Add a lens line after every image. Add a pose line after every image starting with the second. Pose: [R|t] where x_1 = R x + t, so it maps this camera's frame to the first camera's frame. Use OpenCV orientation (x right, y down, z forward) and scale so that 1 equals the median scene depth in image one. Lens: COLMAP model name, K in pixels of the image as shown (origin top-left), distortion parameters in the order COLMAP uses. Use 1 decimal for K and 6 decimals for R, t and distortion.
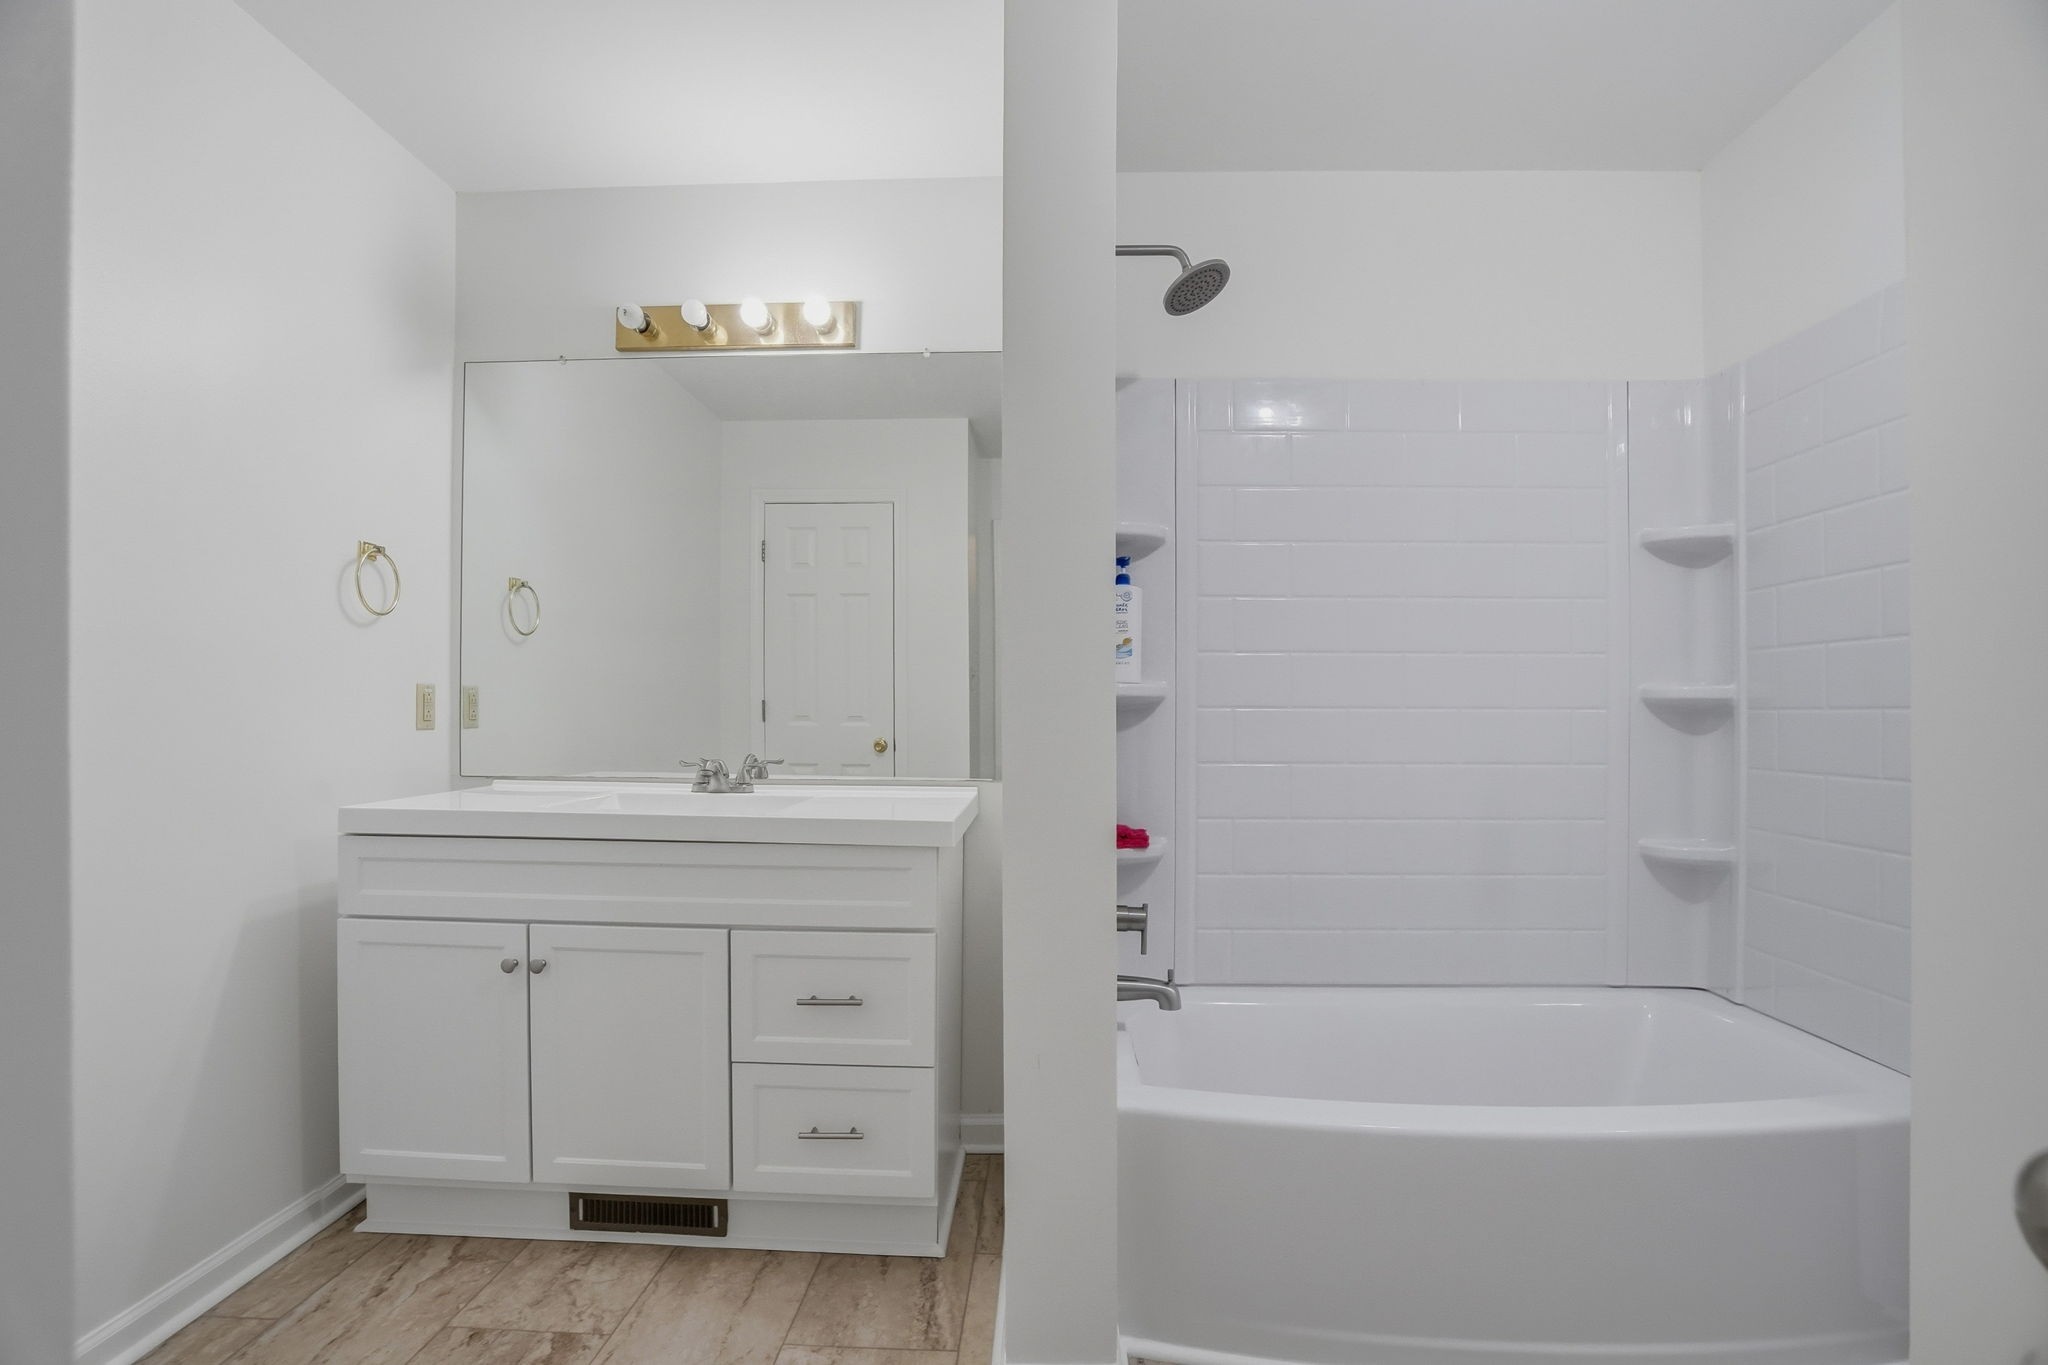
lens RADIAL K [[971.9, 0, 1025.2], [0, 971.9, 697.0], [0, 0, 1]] dist [0.000588, 0.001374]
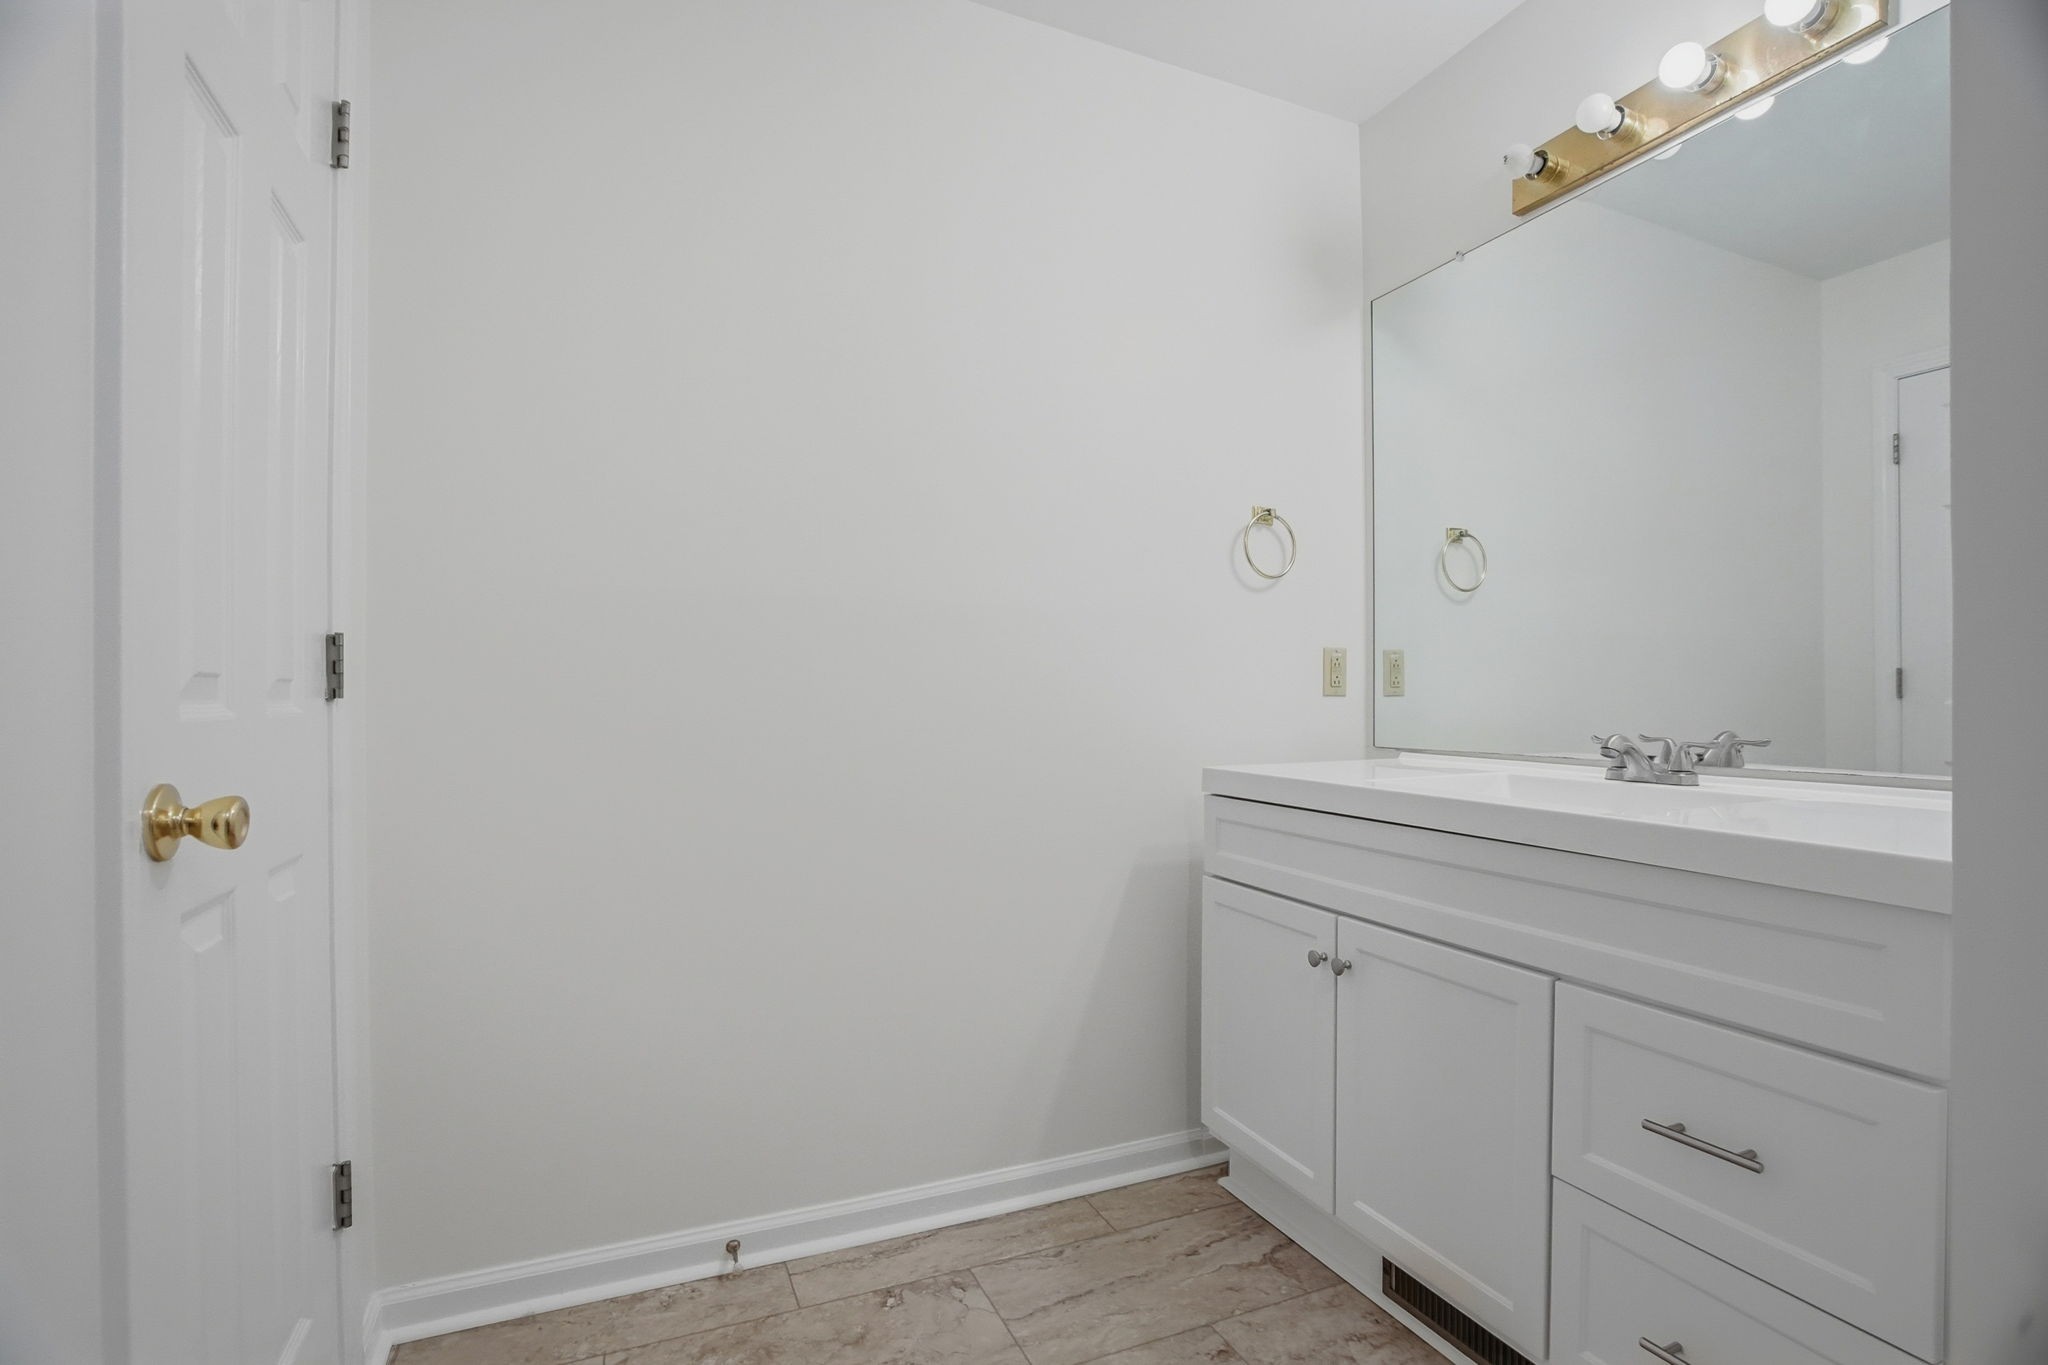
lens RADIAL K [[971.9, 0, 1026.4], [0, 971.9, 703.7], [0, 0, 1]] dist [-0.026833, 0.000705]
pose [[0.443519, -0.003692, -0.896258, 0.128566], [0.017185, 0.999843, 0.004385, 0.039410], [0.896100, -0.017347, 0.443512, 0.379423]]
